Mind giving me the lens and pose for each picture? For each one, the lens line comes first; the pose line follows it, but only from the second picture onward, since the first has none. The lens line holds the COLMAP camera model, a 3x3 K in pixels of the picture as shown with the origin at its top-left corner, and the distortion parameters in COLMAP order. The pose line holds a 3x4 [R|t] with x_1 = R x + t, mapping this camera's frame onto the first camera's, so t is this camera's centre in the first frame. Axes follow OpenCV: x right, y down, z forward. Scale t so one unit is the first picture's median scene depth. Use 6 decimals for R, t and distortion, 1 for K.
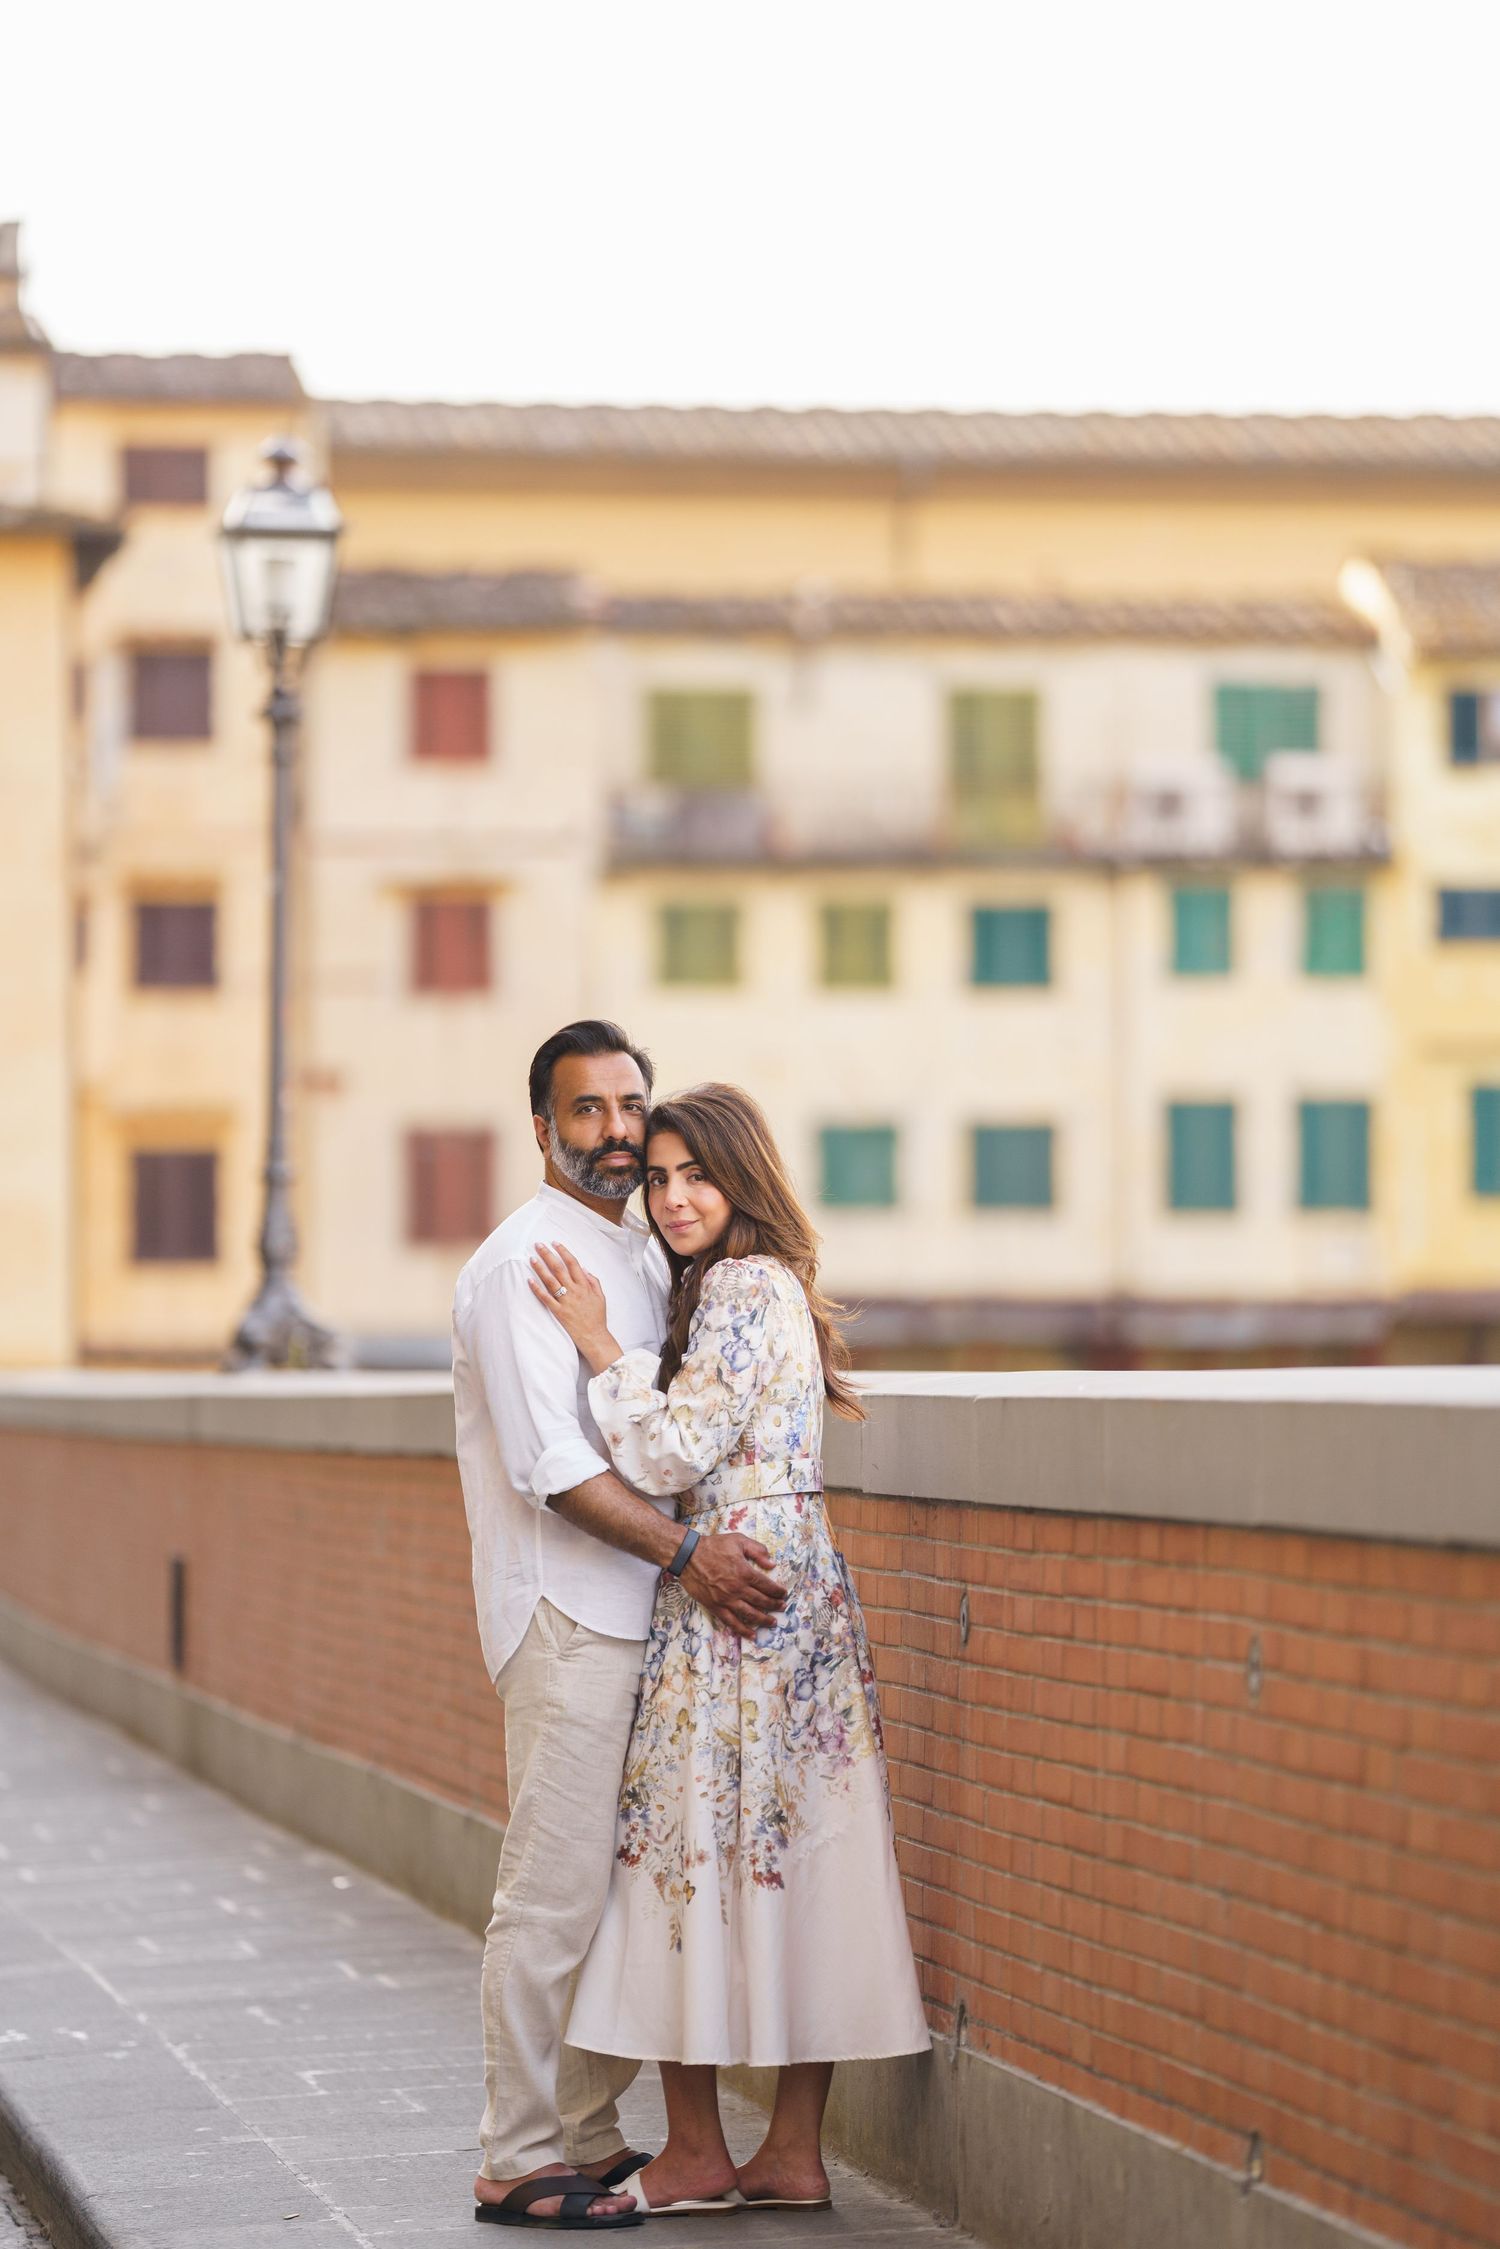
lens RADIAL K [[7582.8, 0, 890.6], [0, 7582.8, 971.5], [0, 0, 1]] dist [0.215151, 0.000000]
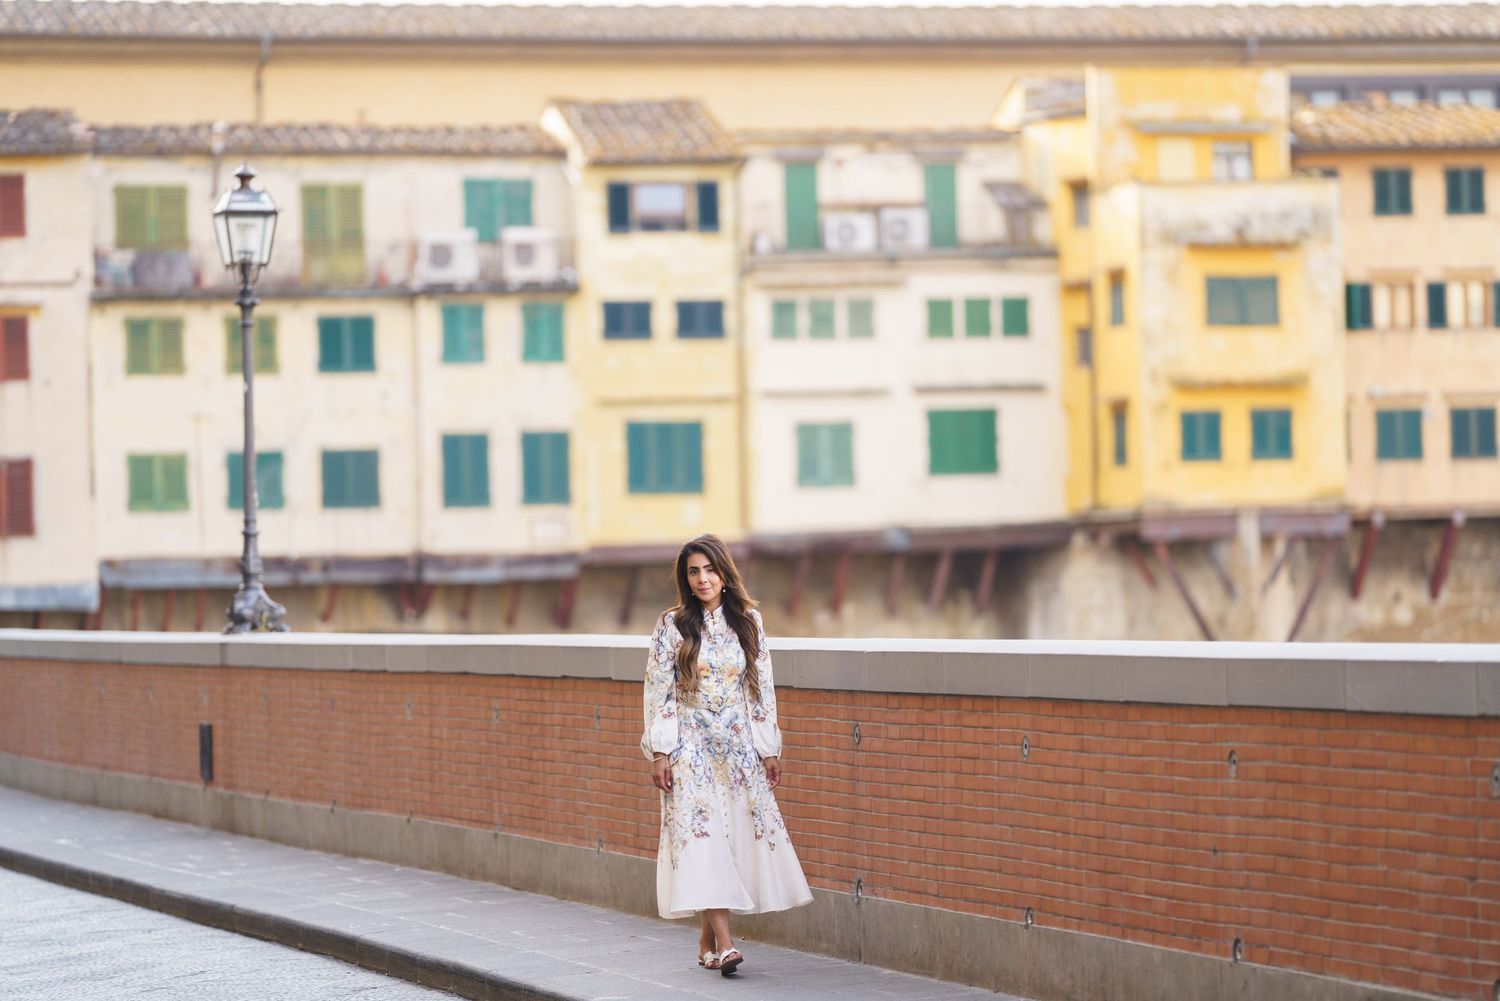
lens RADIAL K [[5057.5, 0, 829.5], [0, 5057.5, 530.9], [0, 0, 1]] dist [0.215151, 0.000000]
pose [[0.990115, -0.022343, 0.138464, -0.115013], [0.016504, 0.998931, 0.043175, -0.029171], [-0.139280, -0.040463, 0.989426, -0.348272]]
